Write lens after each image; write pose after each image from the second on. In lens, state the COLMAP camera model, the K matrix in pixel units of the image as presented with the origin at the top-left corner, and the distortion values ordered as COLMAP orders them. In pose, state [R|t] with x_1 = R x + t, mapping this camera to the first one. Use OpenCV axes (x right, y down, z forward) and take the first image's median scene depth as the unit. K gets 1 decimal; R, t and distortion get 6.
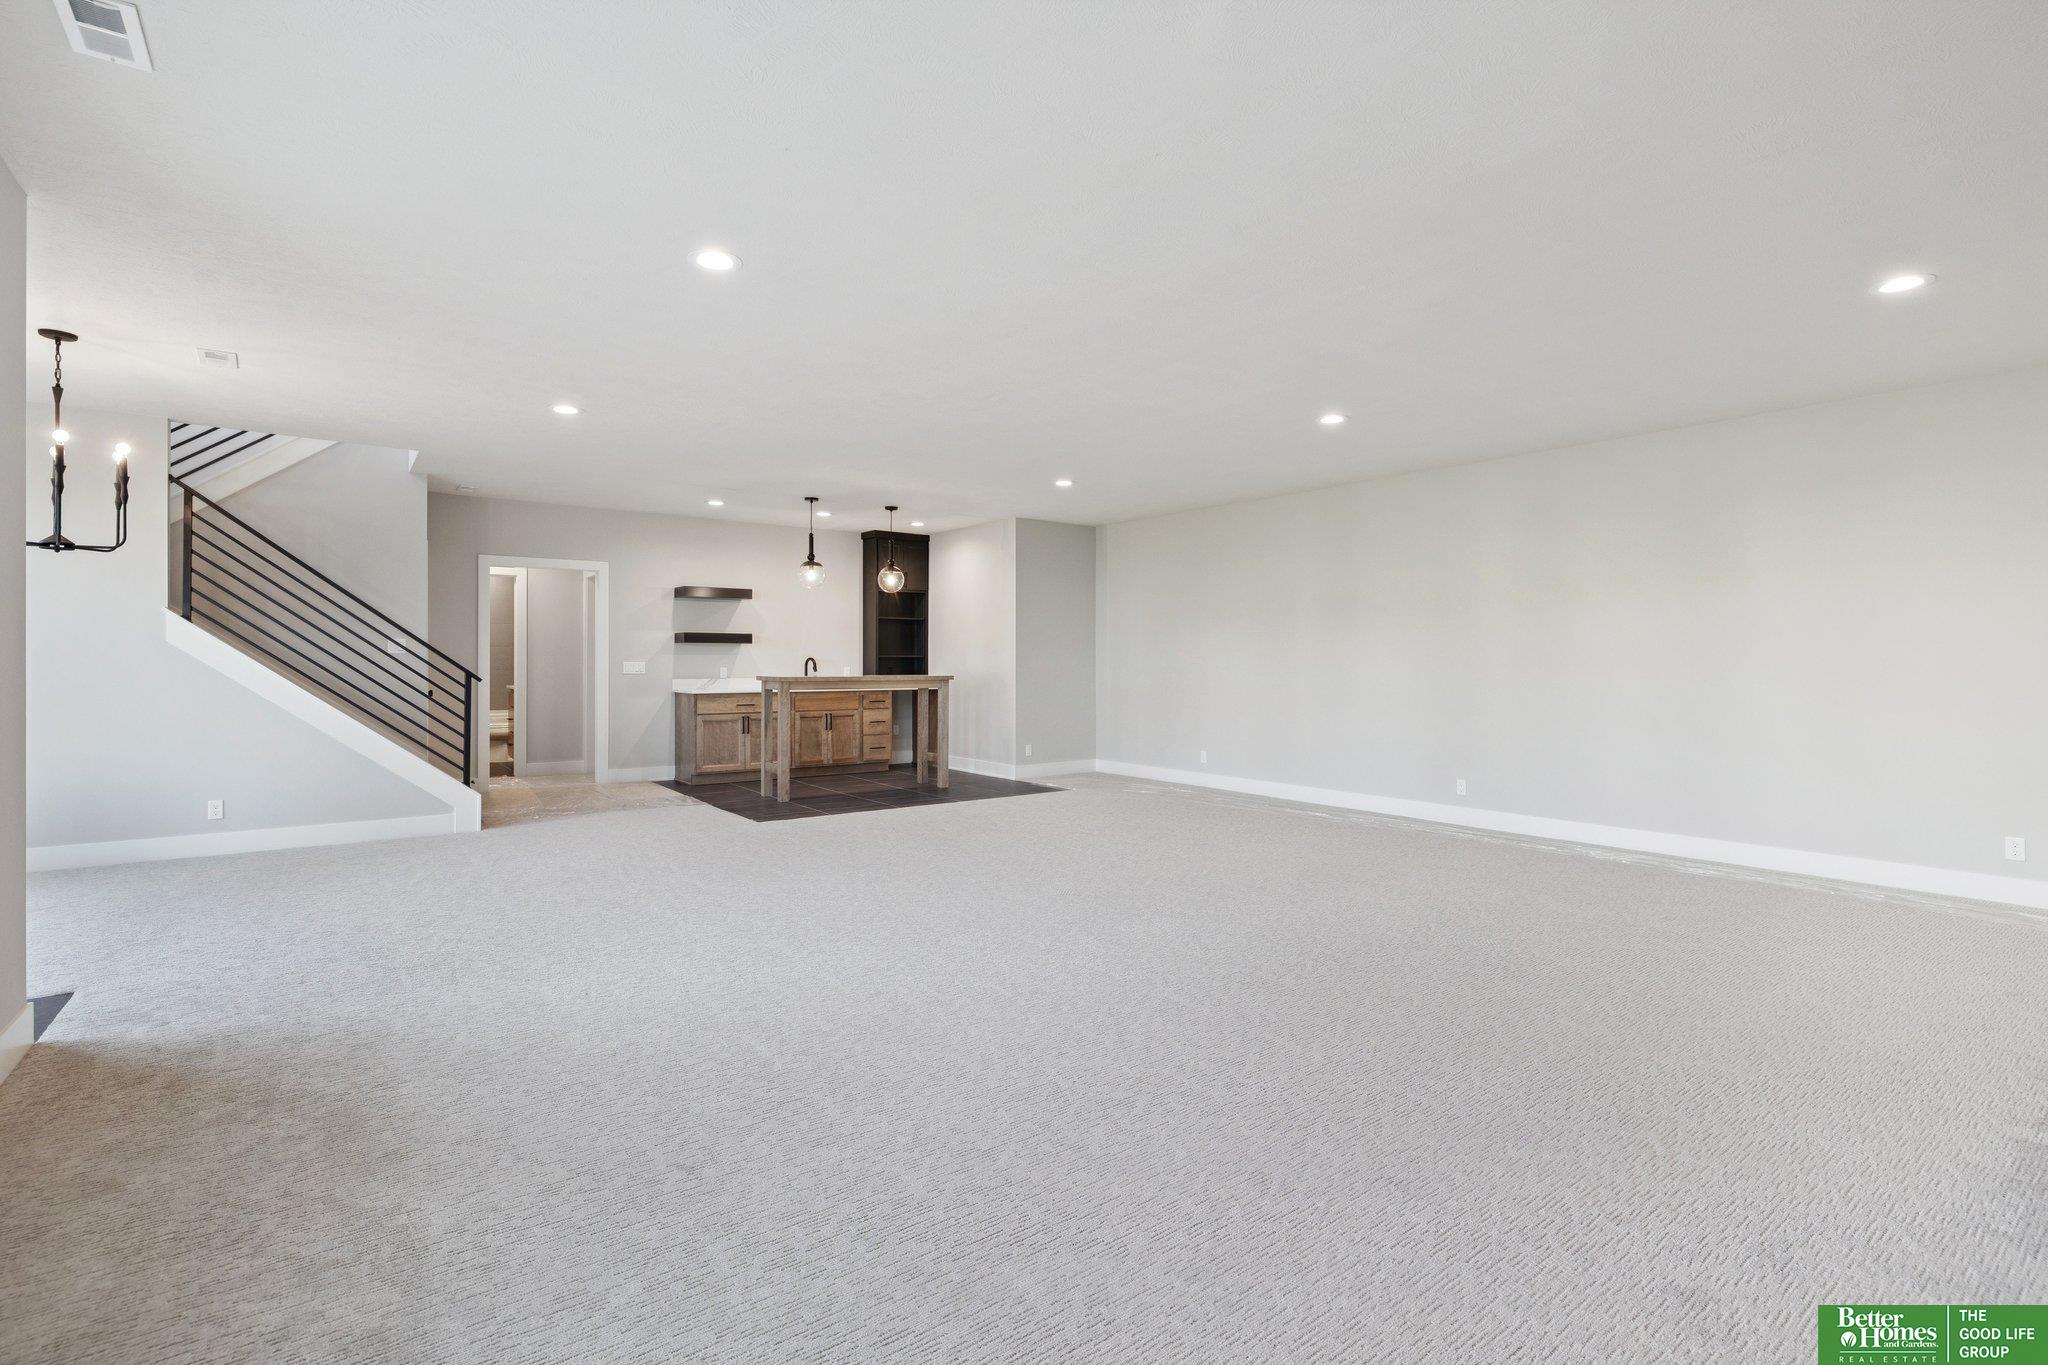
lens RADIAL K [[930.2, 0, 1023.2], [0, 930.2, 673.3], [0, 0, 1]] dist [-0.006215, -0.000028]
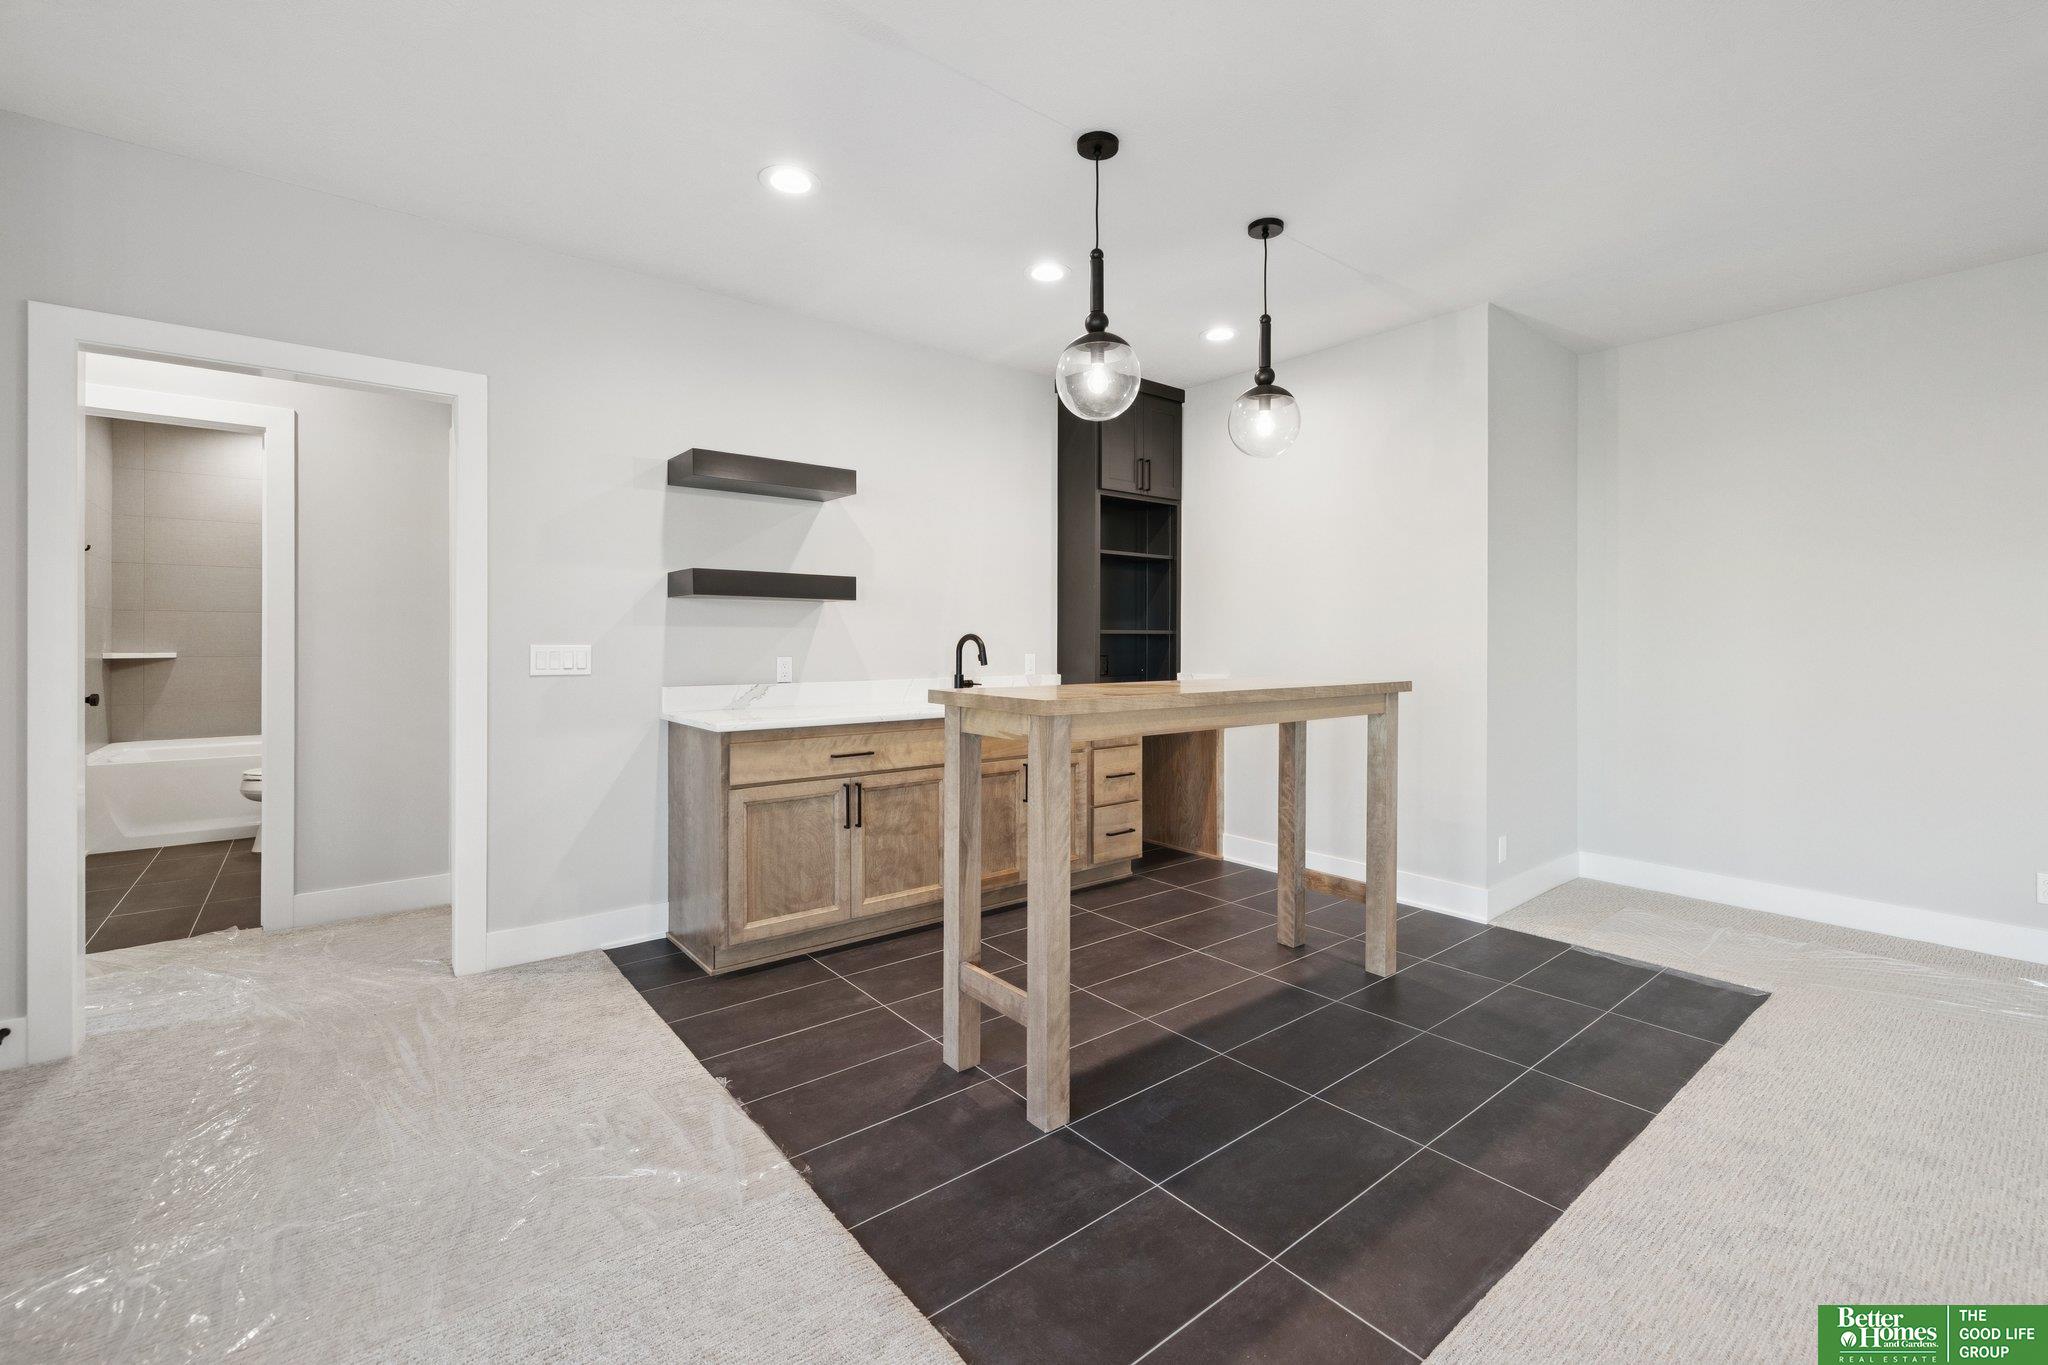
lens RADIAL K [[876.3, 0, 1028.5], [0, 876.3, 652.2], [0, 0, 1]] dist [0.003335, -0.001029]
pose [[0.999287, -0.000467, 0.037766, -0.236709], [0.000441, 1.000000, 0.000711, -0.008944], [-0.037766, -0.000694, 0.999286, 0.624391]]
